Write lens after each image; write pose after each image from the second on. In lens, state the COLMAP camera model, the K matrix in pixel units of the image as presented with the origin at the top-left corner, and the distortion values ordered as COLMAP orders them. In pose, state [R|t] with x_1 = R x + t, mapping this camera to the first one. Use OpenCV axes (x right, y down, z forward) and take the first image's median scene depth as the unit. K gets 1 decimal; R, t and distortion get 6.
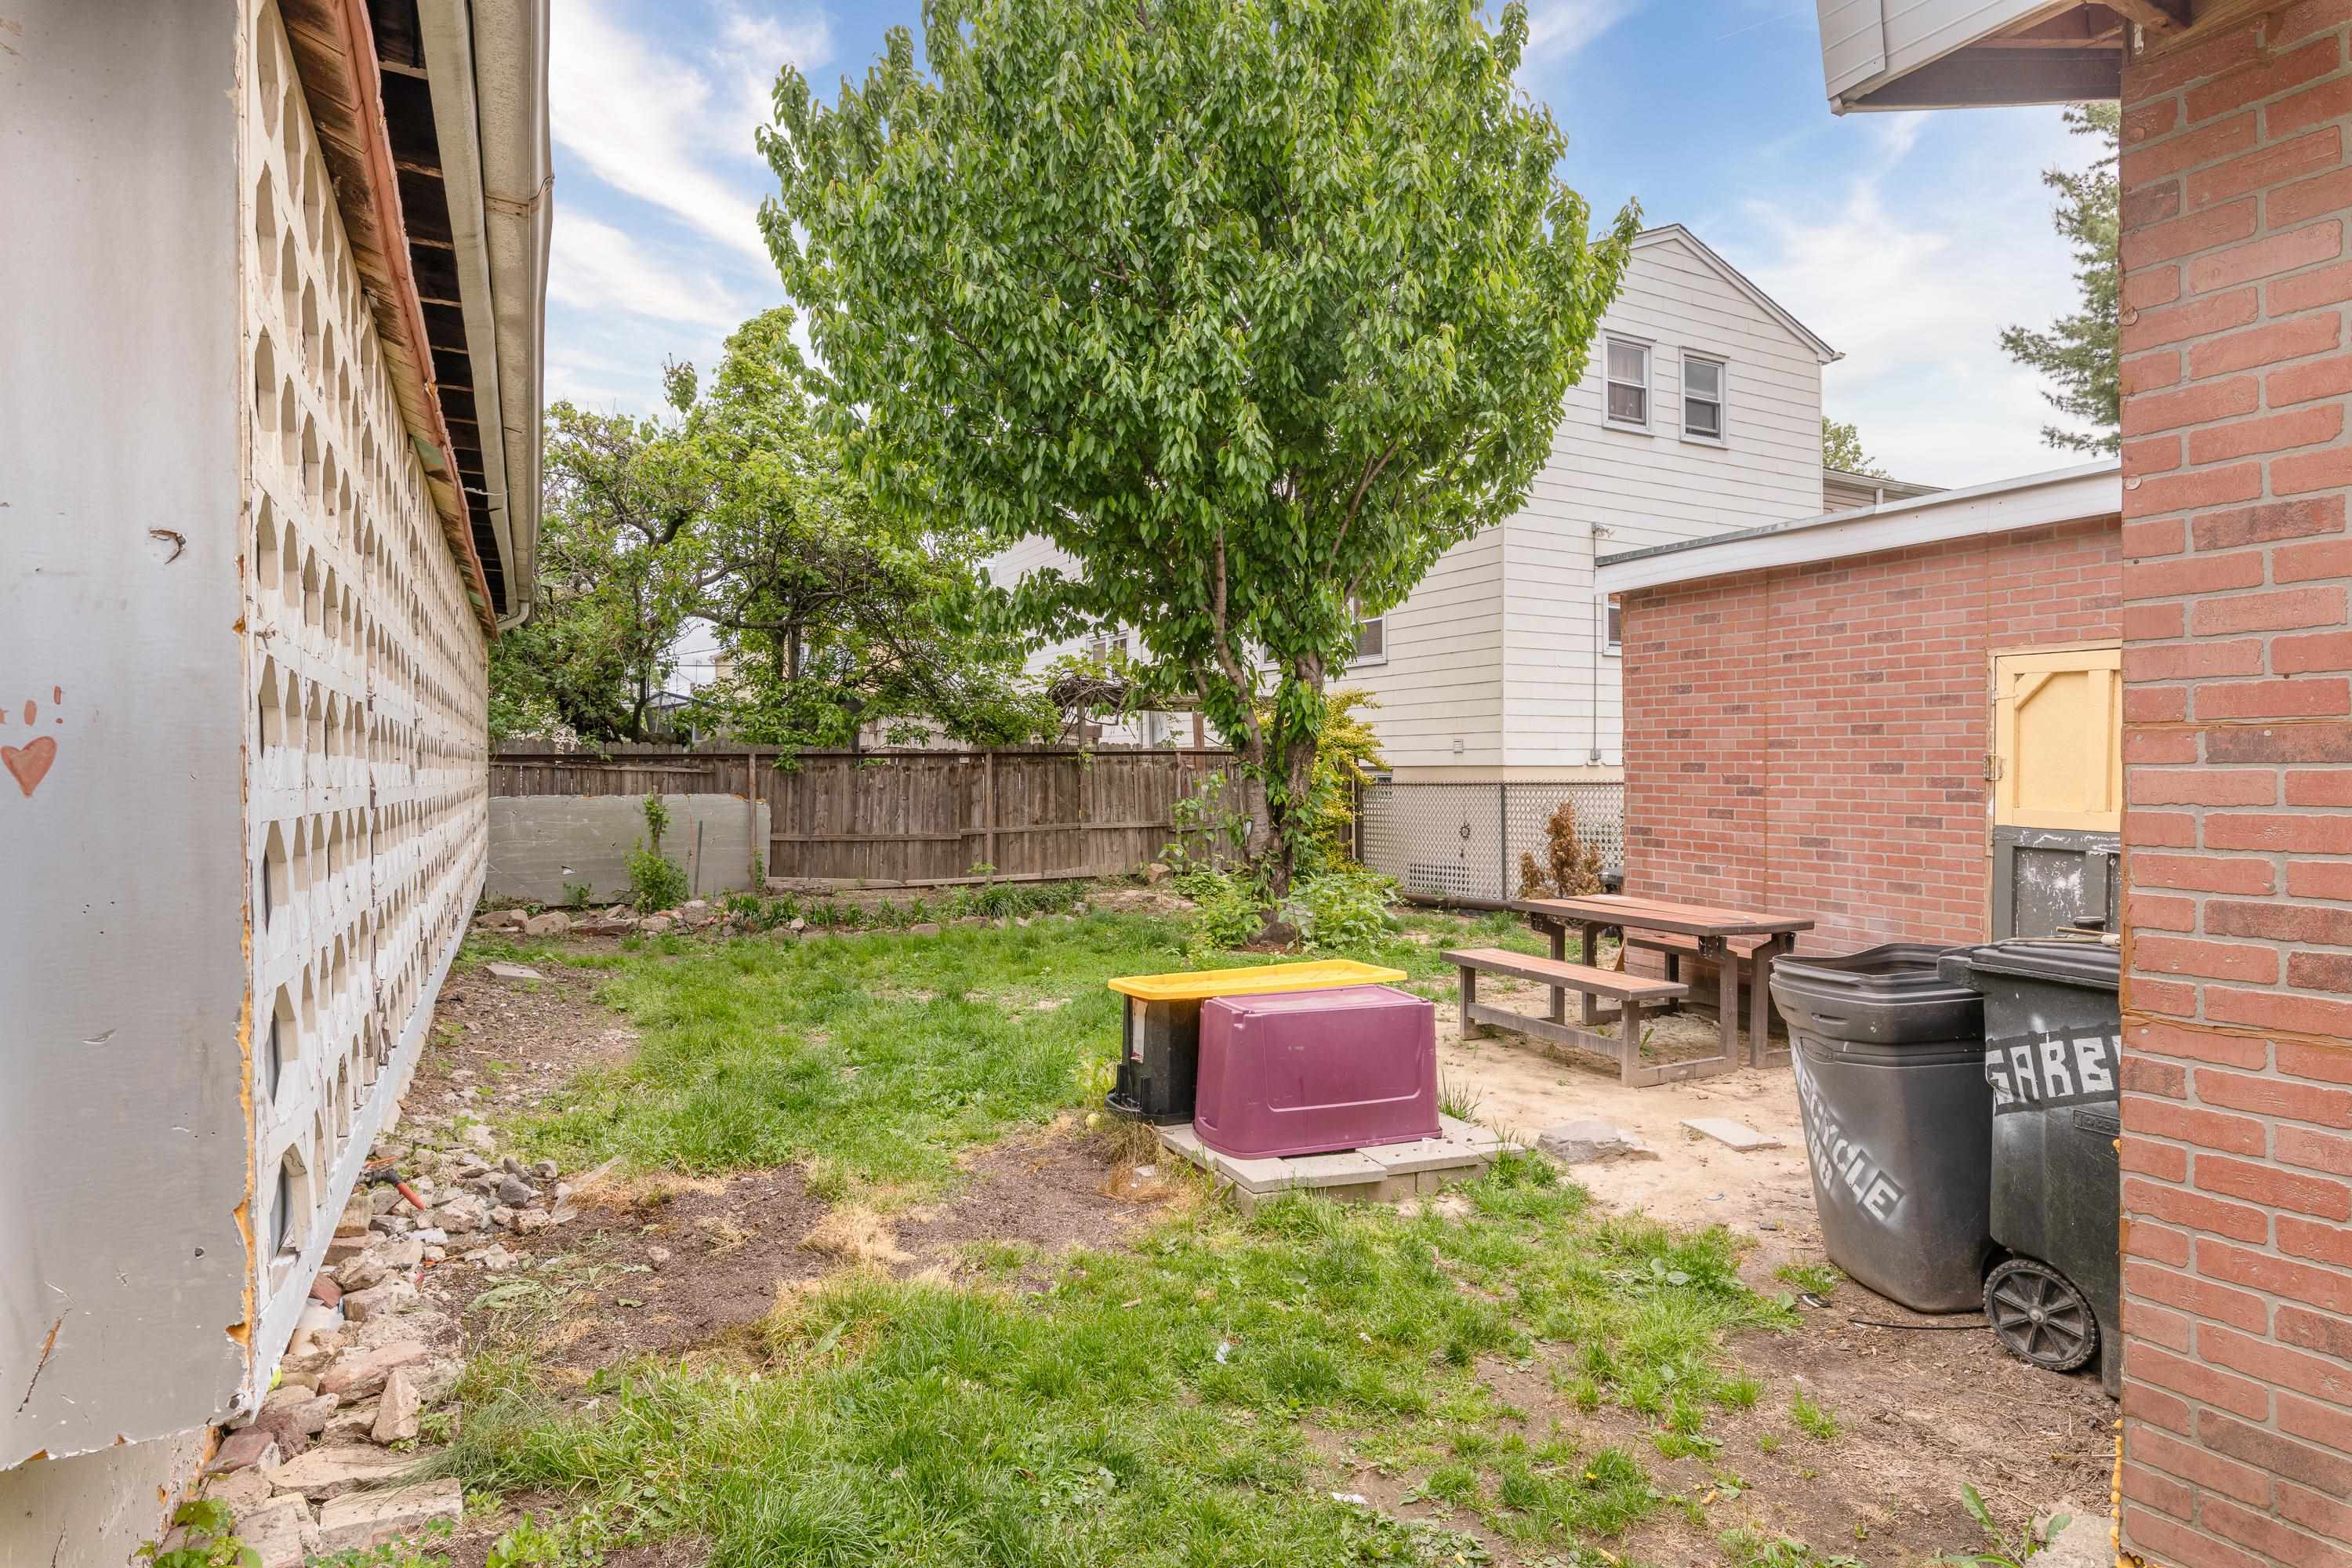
lens RADIAL K [[1246.8, 0, 1185.2], [0, 1246.8, 783.2], [0, 0, 1]] dist [-0.002838, -0.000230]
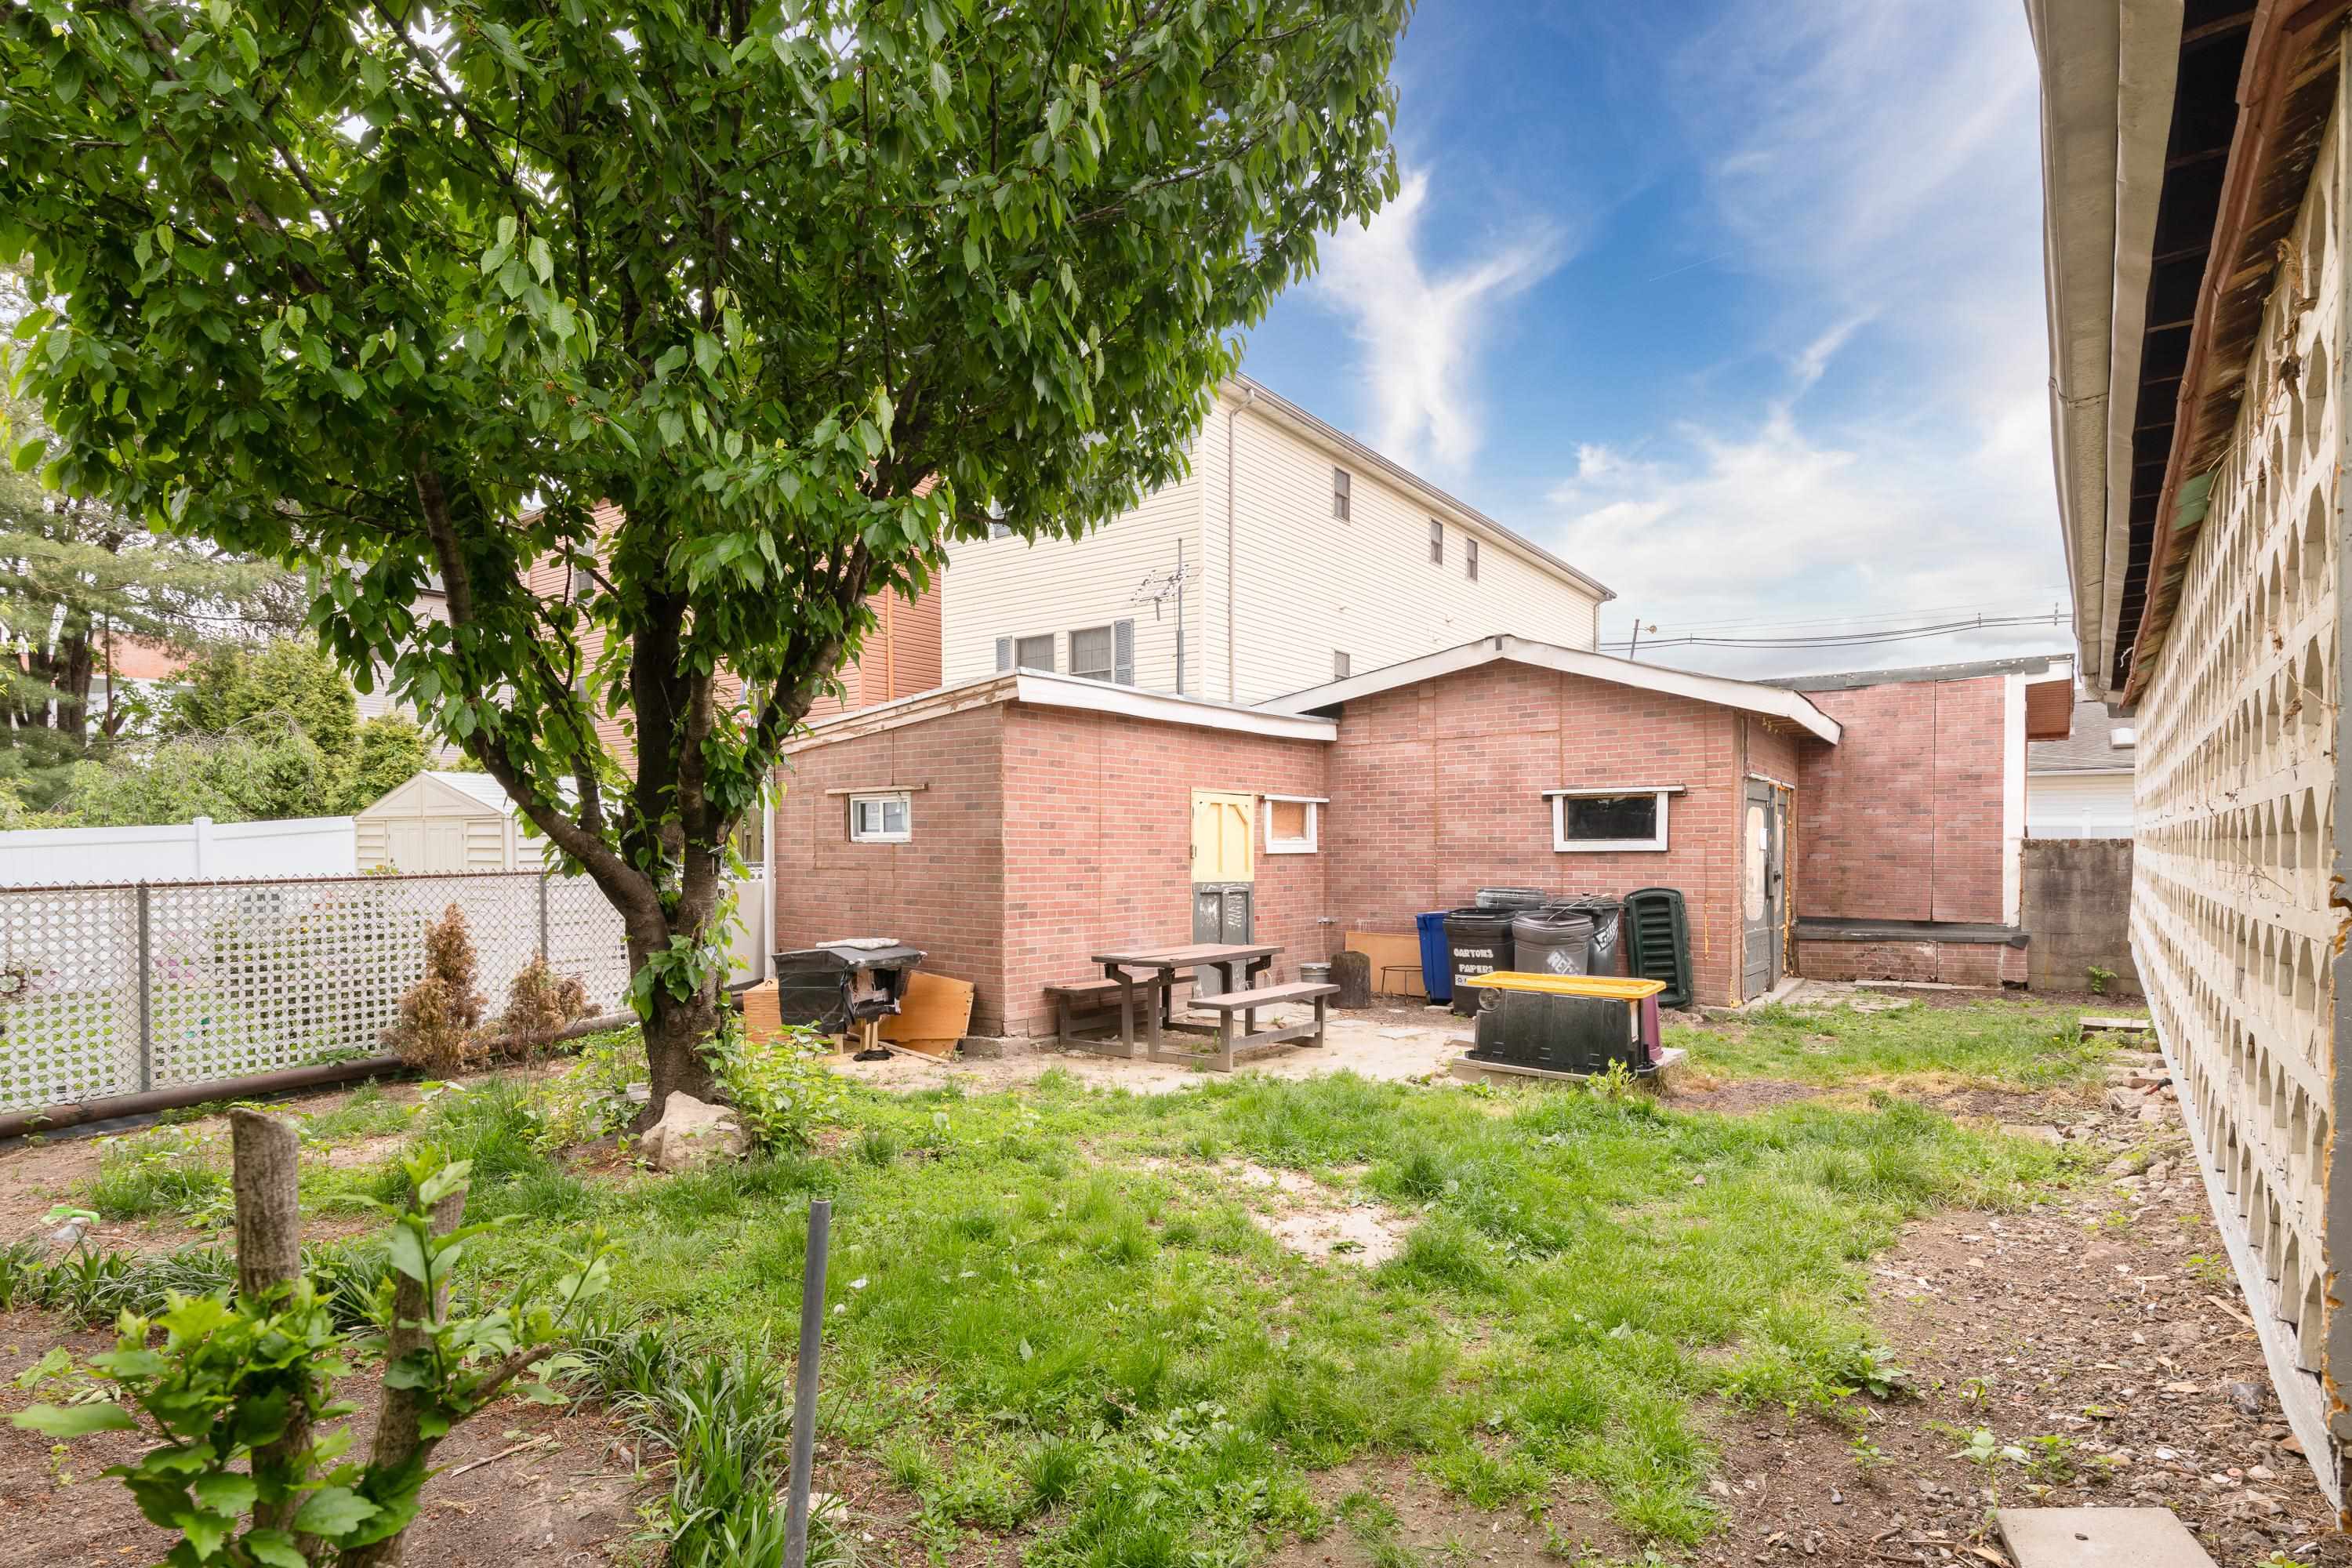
lens RADIAL K [[1245.5, 0, 1136.4], [0, 1245.5, 864.6], [0, 0, 1]] dist [0.006716, -0.000737]
pose [[-0.412082, -0.011144, 0.911078, -0.893966], [0.015157, 0.999703, 0.019084, -0.026049], [-0.911020, 0.021673, -0.411791, 1.645121]]
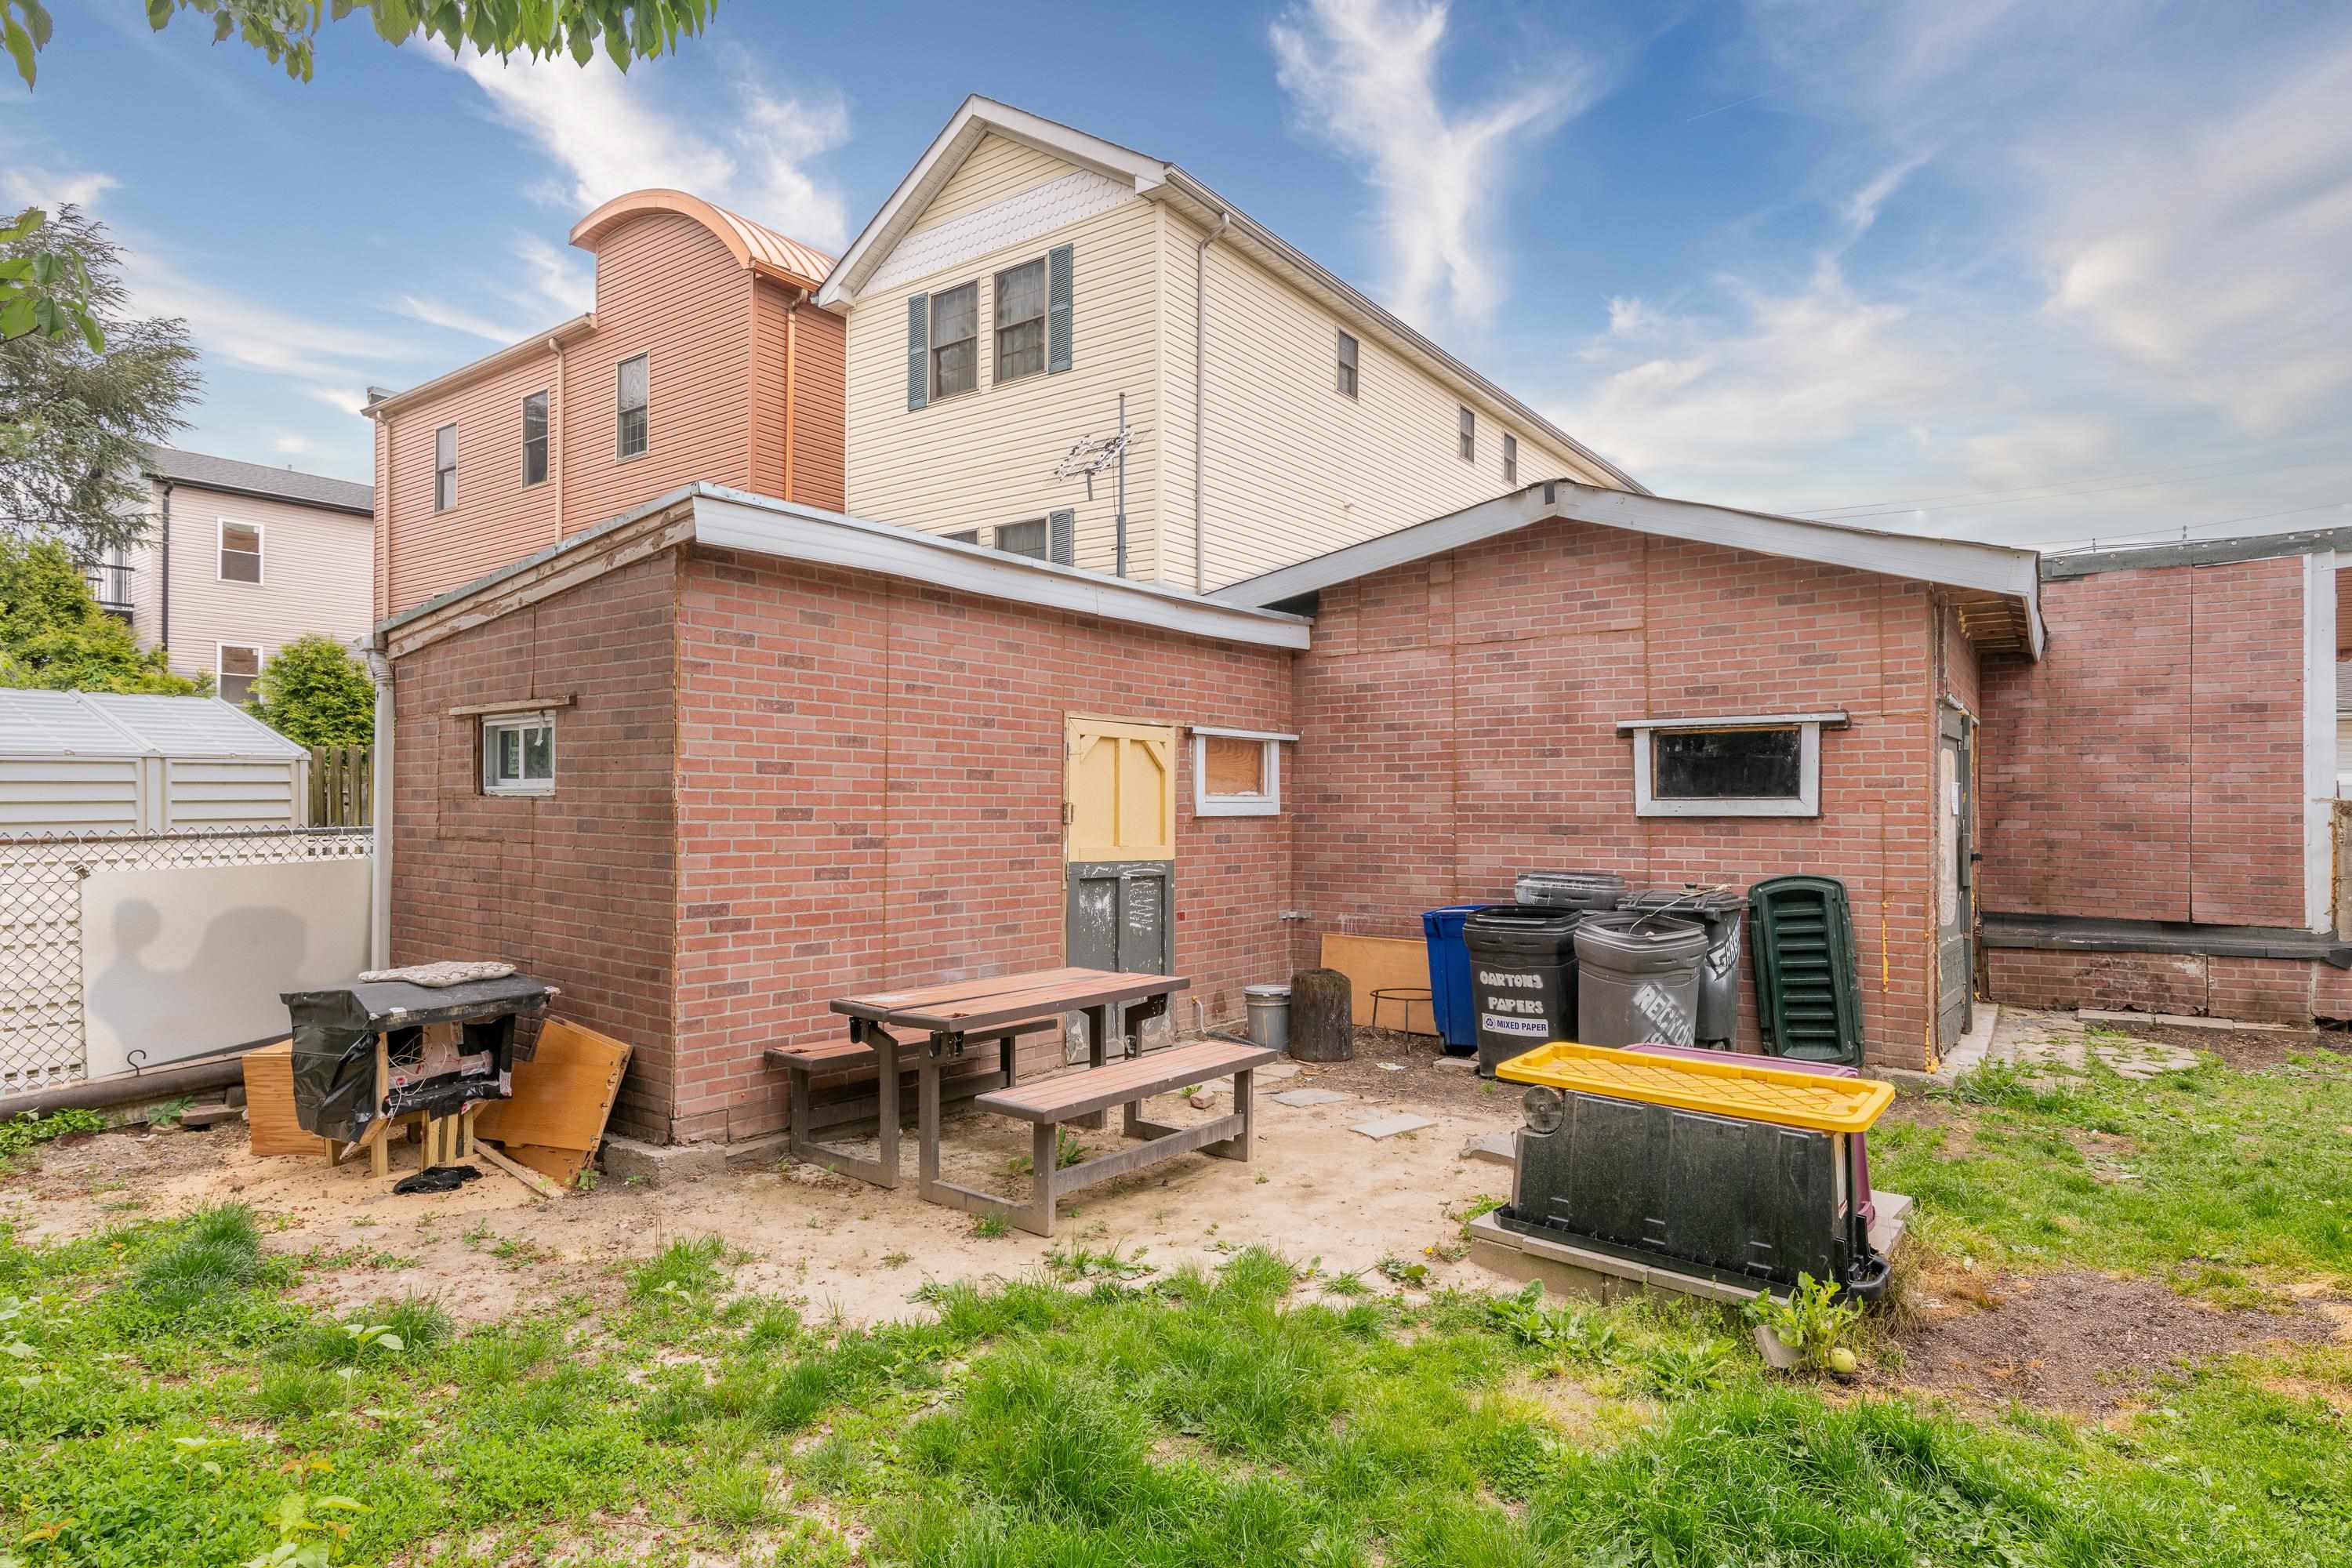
lens RADIAL K [[1282.5, 0, 1189.4], [0, 1282.5, 787.7], [0, 0, 1]] dist [-0.002847, 0.002459]
pose [[-0.427954, 0.009617, 0.903749, -0.430187], [0.009463, 0.999936, -0.006160, -0.024555], [-0.903751, 0.005916, -0.428018, 1.262032]]
